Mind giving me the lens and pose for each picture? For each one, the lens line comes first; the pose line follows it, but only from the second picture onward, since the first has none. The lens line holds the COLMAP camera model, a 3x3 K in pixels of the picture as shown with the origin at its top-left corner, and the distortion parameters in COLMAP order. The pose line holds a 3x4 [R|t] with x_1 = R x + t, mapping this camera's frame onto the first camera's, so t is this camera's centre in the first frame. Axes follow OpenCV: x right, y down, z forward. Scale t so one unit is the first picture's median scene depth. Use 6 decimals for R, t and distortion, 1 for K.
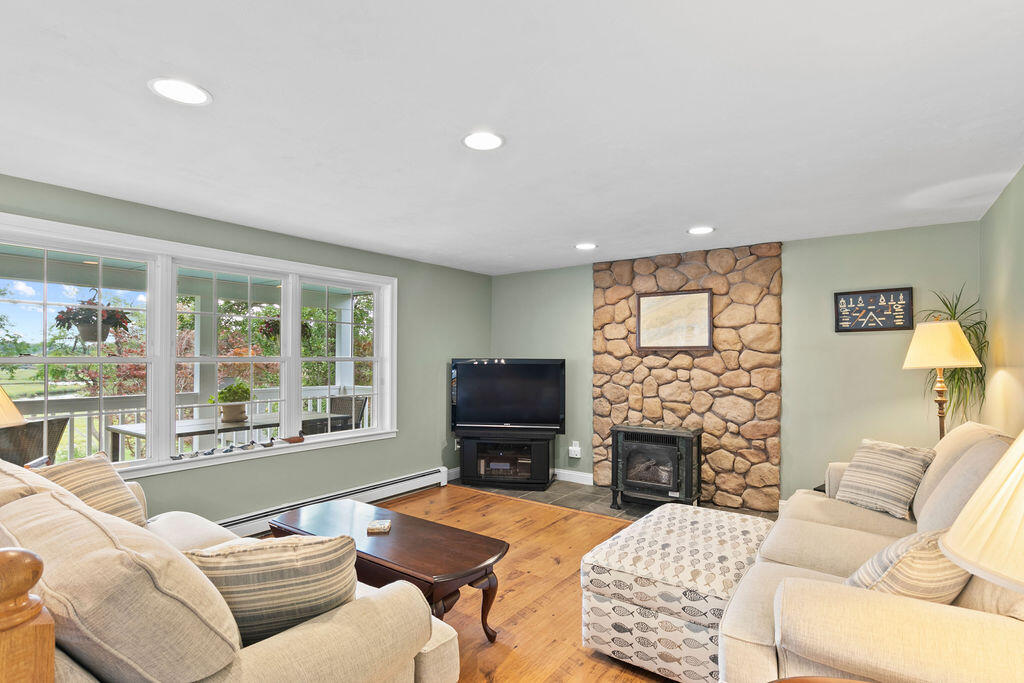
lens RADIAL K [[519.4, 0, 513.0], [0, 519.4, 361.0], [0, 0, 1]] dist [-0.004509, -0.000759]
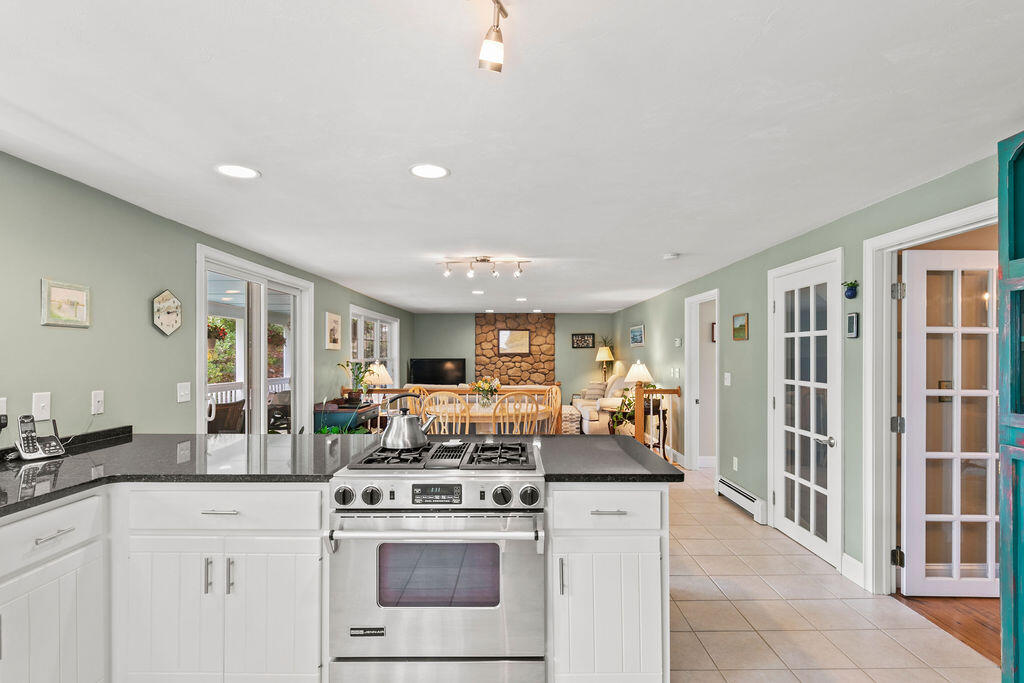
lens RADIAL K [[519.4, 0, 513.5], [0, 519.4, 351.8], [0, 0, 1]] dist [-0.004509, -0.000759]
pose [[0.819952, 0.000546, 0.572432, -1.082416], [0.005267, 0.999950, -0.008498, -0.013179], [-0.572408, 0.009983, 0.819908, -0.966540]]
